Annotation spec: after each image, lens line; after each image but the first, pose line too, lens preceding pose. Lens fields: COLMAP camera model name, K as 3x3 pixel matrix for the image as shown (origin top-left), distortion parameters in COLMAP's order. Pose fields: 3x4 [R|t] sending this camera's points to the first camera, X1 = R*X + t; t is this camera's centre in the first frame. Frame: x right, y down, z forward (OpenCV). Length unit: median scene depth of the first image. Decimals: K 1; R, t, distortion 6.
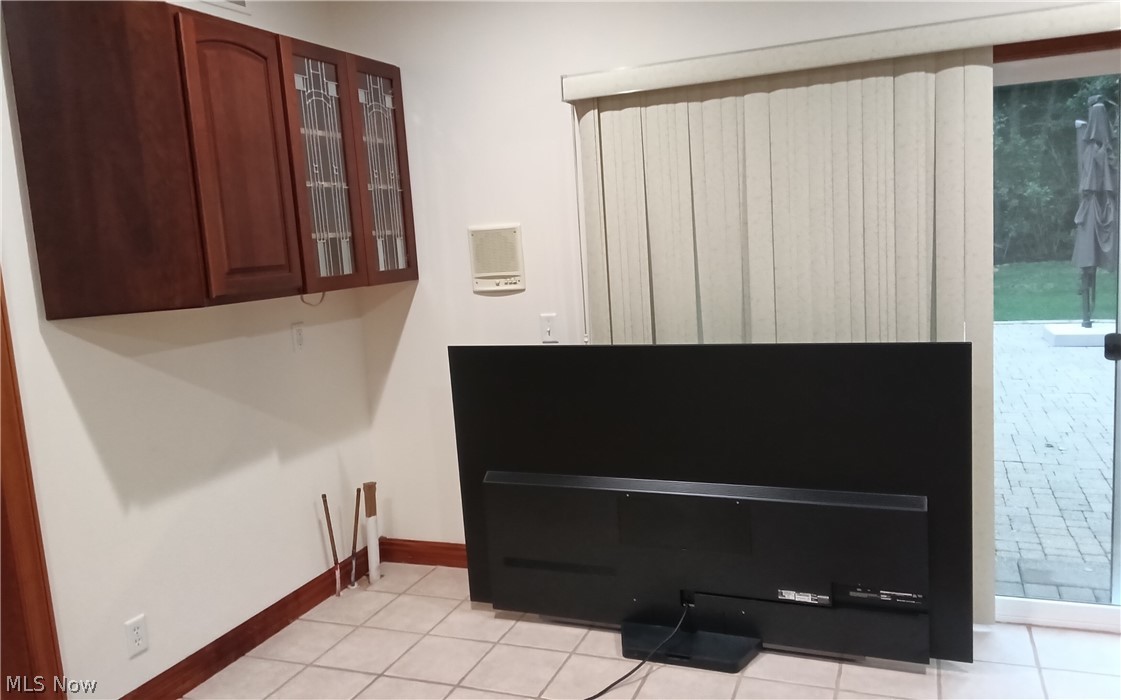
lens RADIAL K [[866.3, 0, 560.5], [0, 866.3, 350.0], [0, 0, 1]] dist [0.000352, -0.000255]
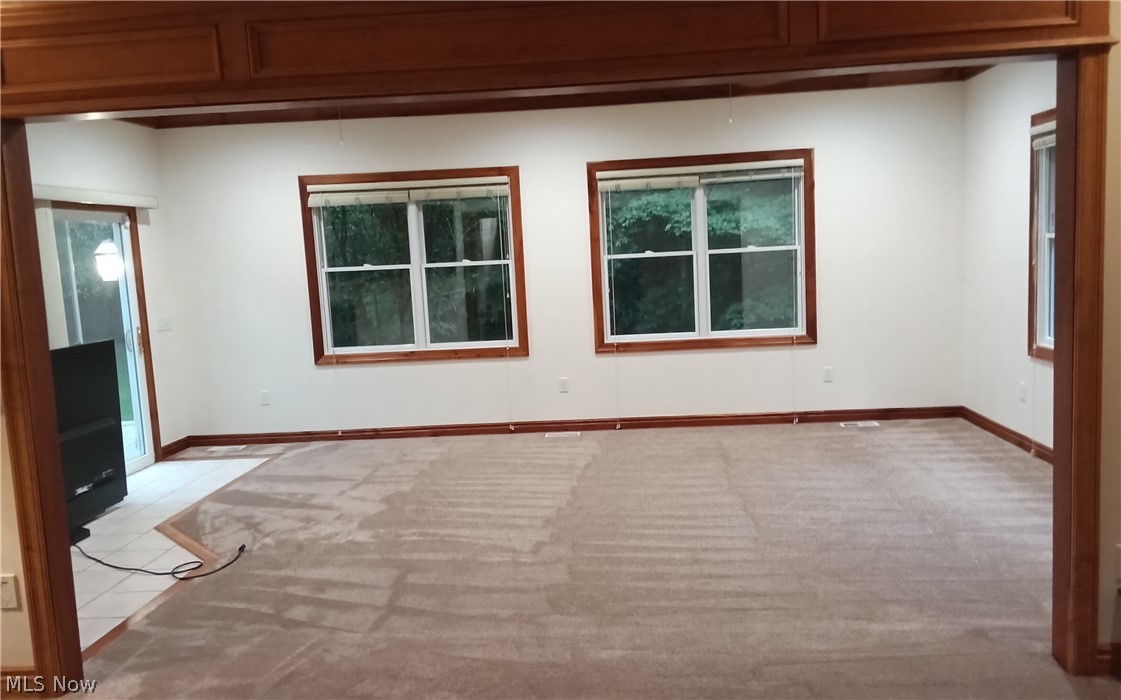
lens RADIAL K [[1345.3, 0, 560.5], [0, 1345.3, 350.0], [0, 0, 1]] dist [0.001474, 0.001233]
pose [[-0.323699, 0.014765, 0.946045, -2.751722], [0.202612, 0.977765, 0.054065, 0.057061], [-0.924212, 0.209181, -0.319493, 0.953622]]
